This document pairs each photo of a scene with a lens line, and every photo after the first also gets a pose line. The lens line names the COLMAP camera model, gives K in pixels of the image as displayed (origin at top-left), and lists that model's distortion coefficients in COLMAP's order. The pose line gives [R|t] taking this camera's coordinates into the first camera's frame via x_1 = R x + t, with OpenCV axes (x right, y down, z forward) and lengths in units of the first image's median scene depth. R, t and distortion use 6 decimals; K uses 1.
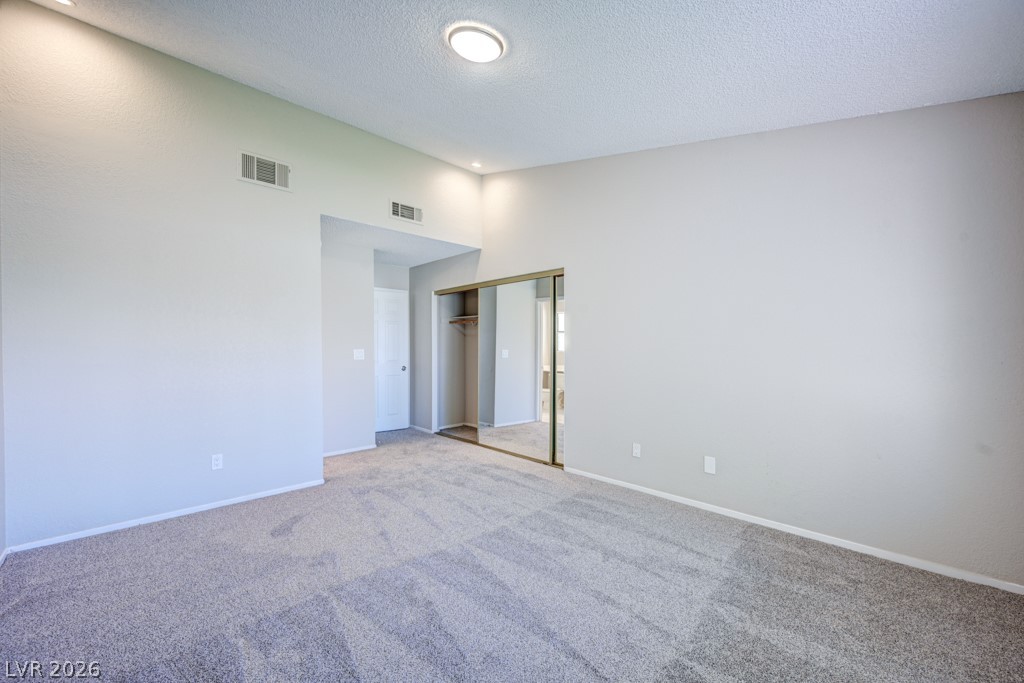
lens RADIAL K [[403.9, 0, 516.2], [0, 403.9, 345.3], [0, 0, 1]] dist [-0.001295, 0.001187]
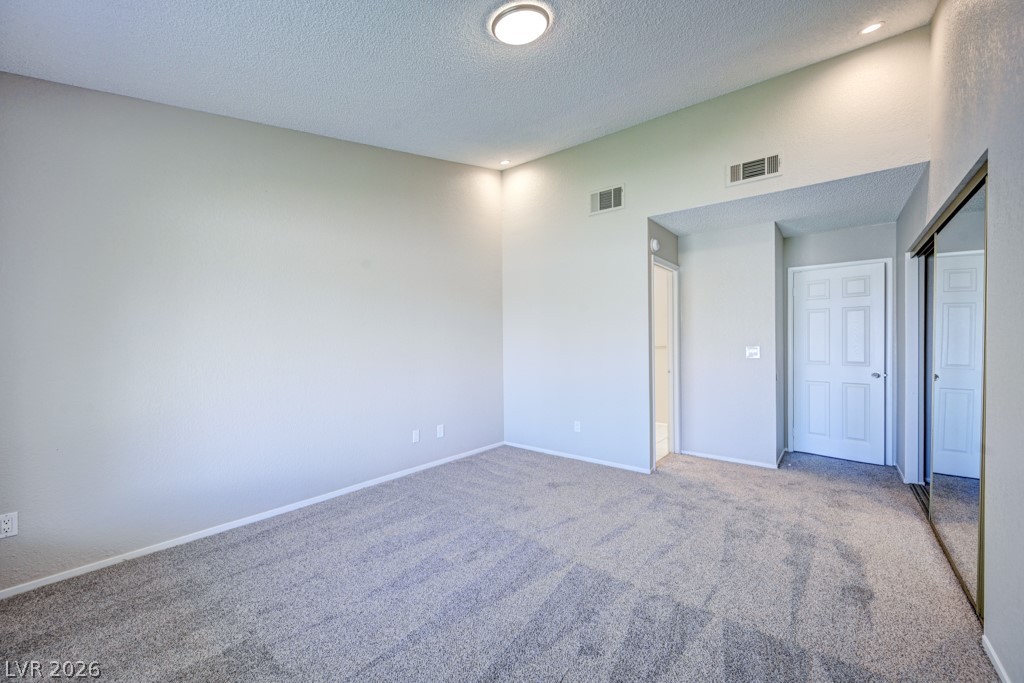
lens RADIAL K [[403.9, 0, 515.9], [0, 403.9, 343.7], [0, 0, 1]] dist [-0.001295, 0.001187]
pose [[0.125559, -0.000707, -0.992086, 0.517452], [0.006243, 0.999981, 0.000077, 0.002565], [0.992066, -0.006204, 0.125561, 0.529301]]
